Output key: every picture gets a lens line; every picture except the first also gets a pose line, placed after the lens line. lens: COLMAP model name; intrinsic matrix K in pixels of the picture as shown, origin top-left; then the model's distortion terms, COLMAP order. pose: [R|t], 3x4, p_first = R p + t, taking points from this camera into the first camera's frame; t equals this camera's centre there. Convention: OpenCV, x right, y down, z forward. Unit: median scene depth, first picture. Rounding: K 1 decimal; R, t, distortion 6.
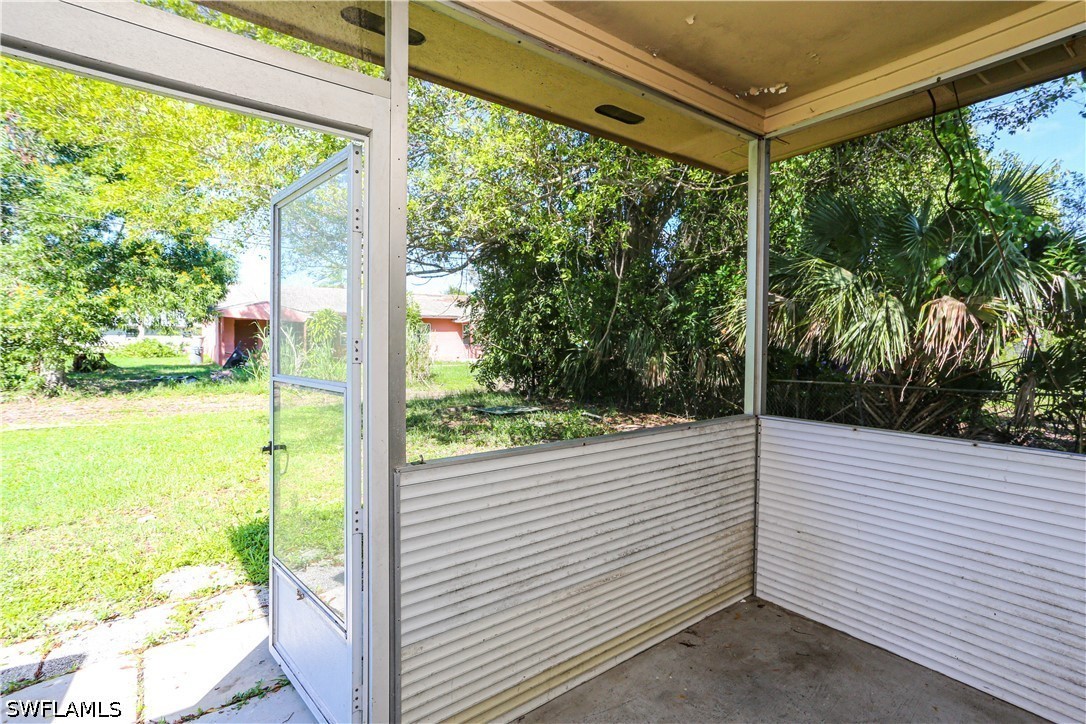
lens RADIAL K [[529.7, 0, 561.8], [0, 529.7, 343.4], [0, 0, 1]] dist [-0.029051, 0.007724]
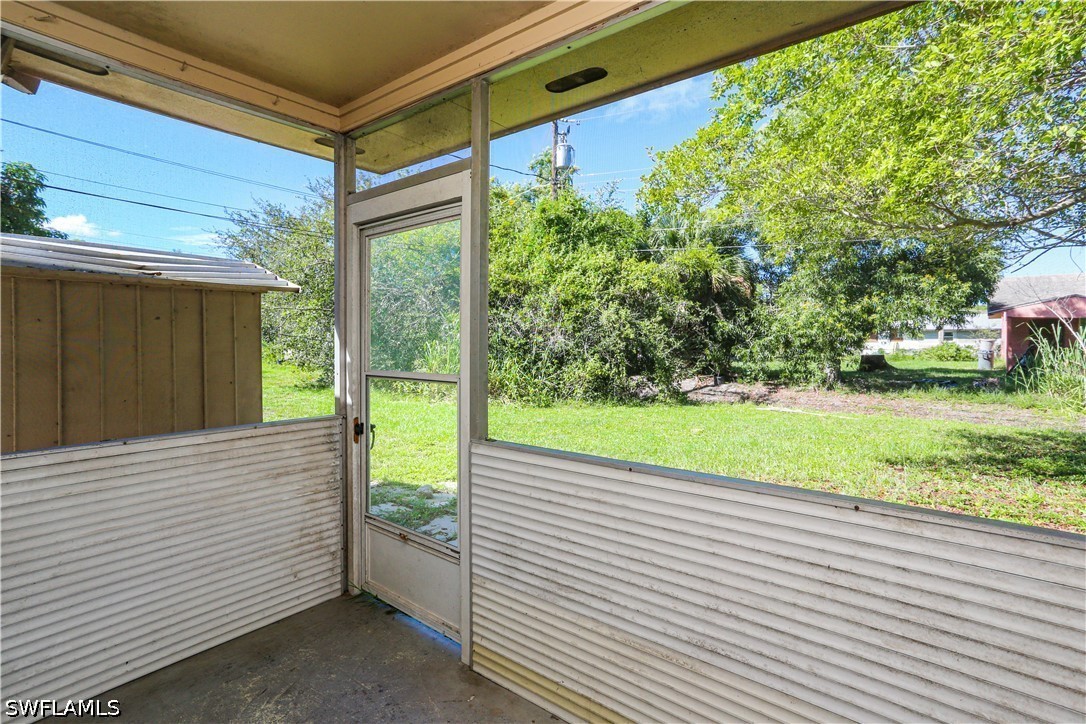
lens RADIAL K [[529.7, 0, 536.4], [0, 529.7, 344.0], [0, 0, 1]] dist [-0.029051, 0.007724]
pose [[0.212584, -0.000852, -0.977142, 0.297450], [-0.004301, 0.999989, -0.001807, -0.001784], [0.977133, 0.004587, 0.212578, 0.244587]]
